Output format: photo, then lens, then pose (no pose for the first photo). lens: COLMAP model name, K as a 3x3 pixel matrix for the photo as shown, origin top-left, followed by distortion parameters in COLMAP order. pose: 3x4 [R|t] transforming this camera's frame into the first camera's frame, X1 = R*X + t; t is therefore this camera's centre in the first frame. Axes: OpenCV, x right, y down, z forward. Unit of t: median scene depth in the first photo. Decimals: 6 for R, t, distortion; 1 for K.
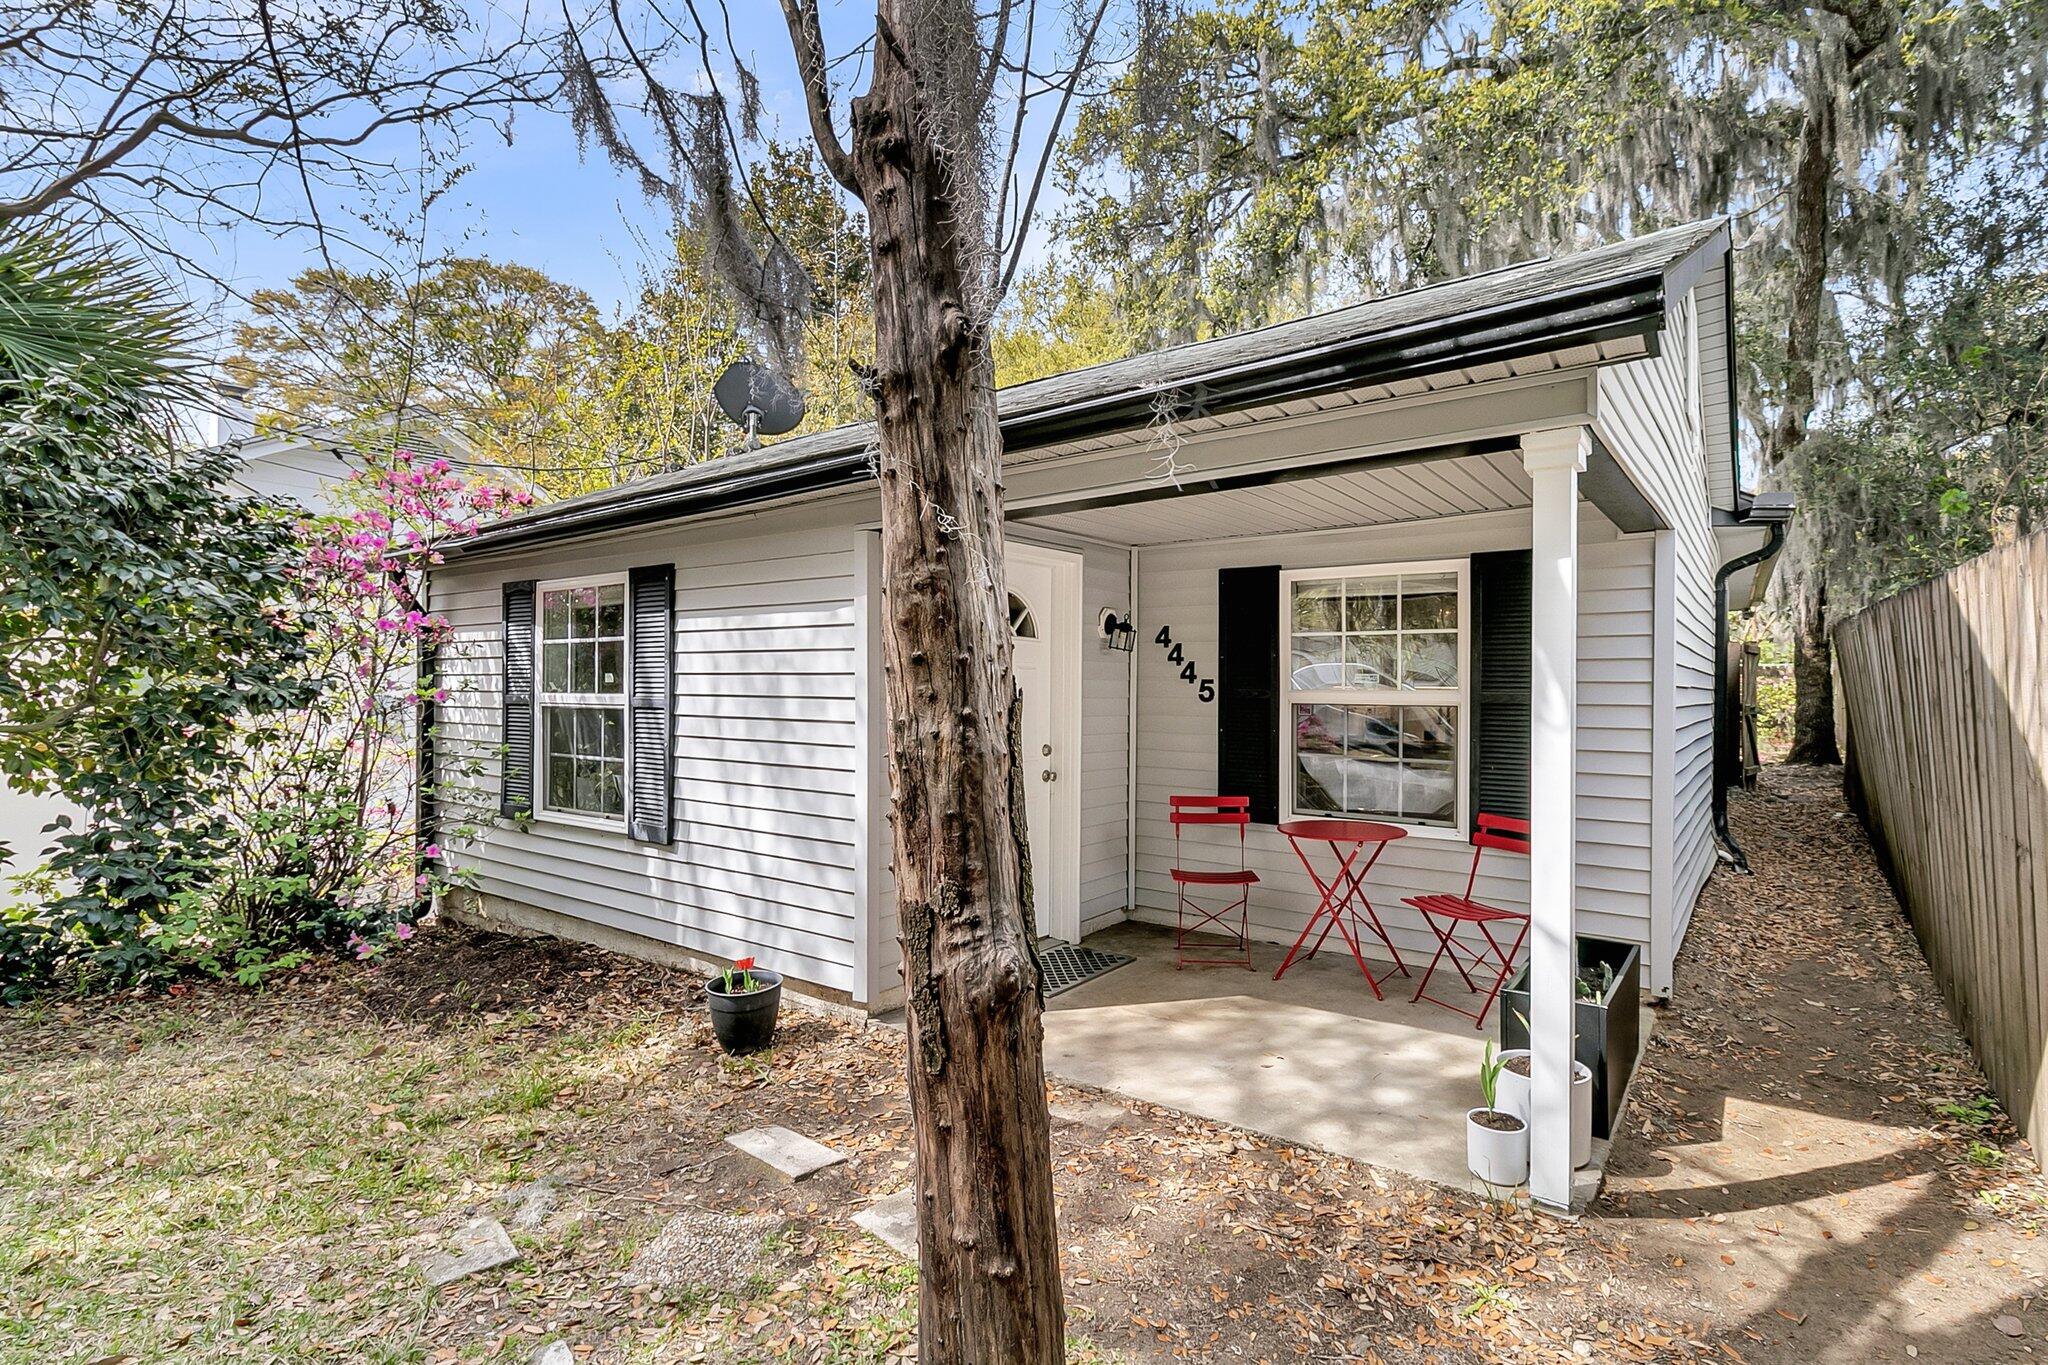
lens RADIAL K [[956.3, 0, 1027.4], [0, 956.3, 663.7], [0, 0, 1]] dist [-0.000332, 0.001315]
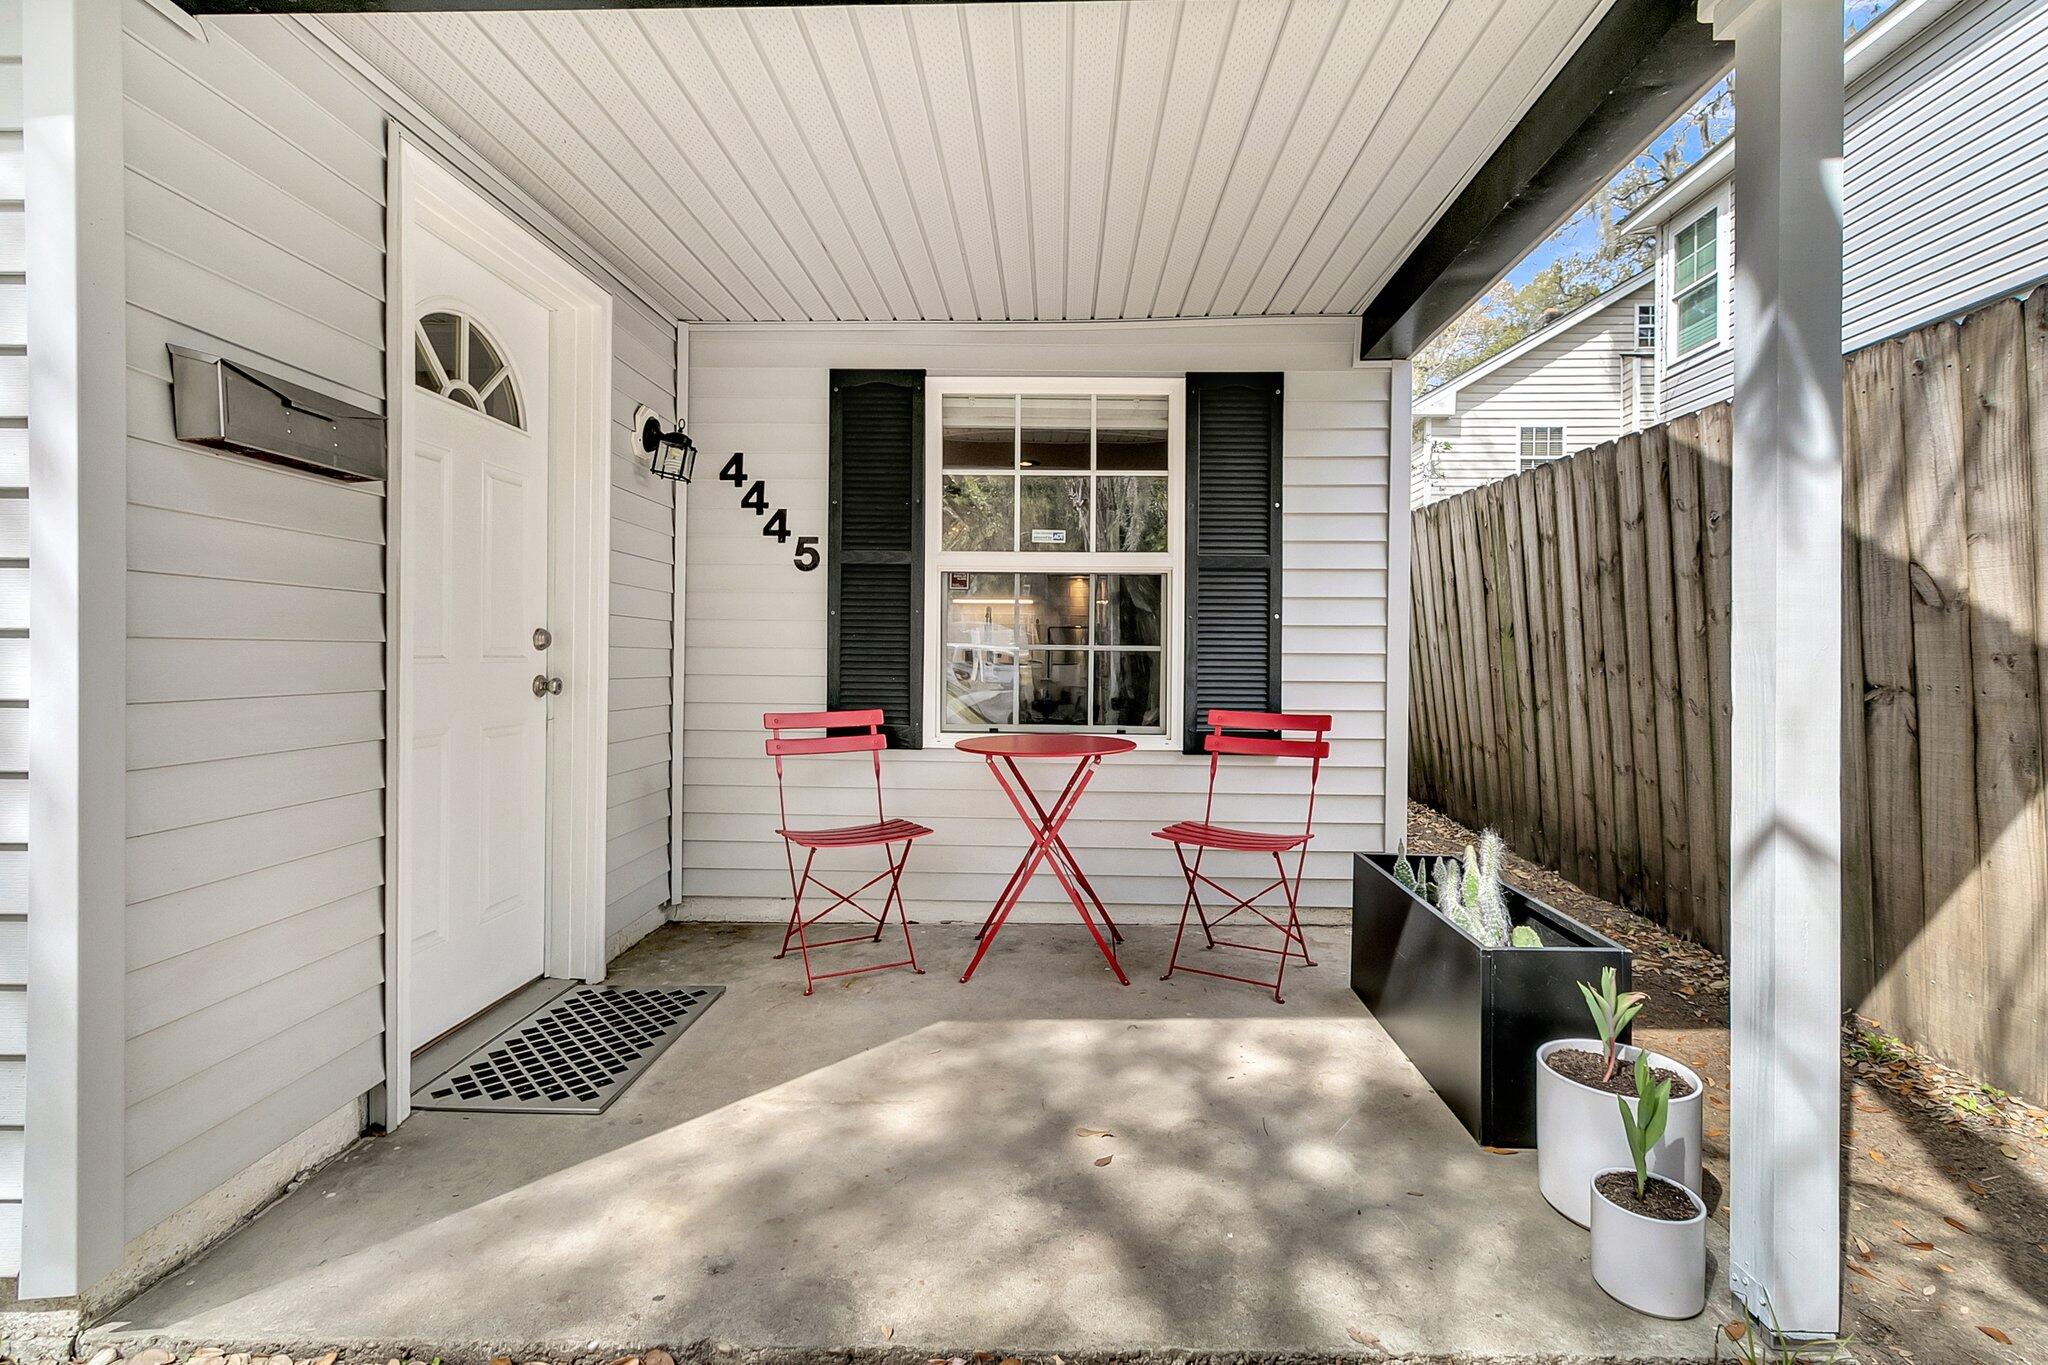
lens RADIAL K [[946.5, 0, 1023.1], [0, 946.5, 649.0], [0, 0, 1]] dist [0.000271, 0.000192]
pose [[0.821919, 0.002479, 0.569599, -0.062785], [-0.015054, 0.999736, 0.017372, 0.084321], [-0.569405, -0.022853, 0.821739, 0.406512]]
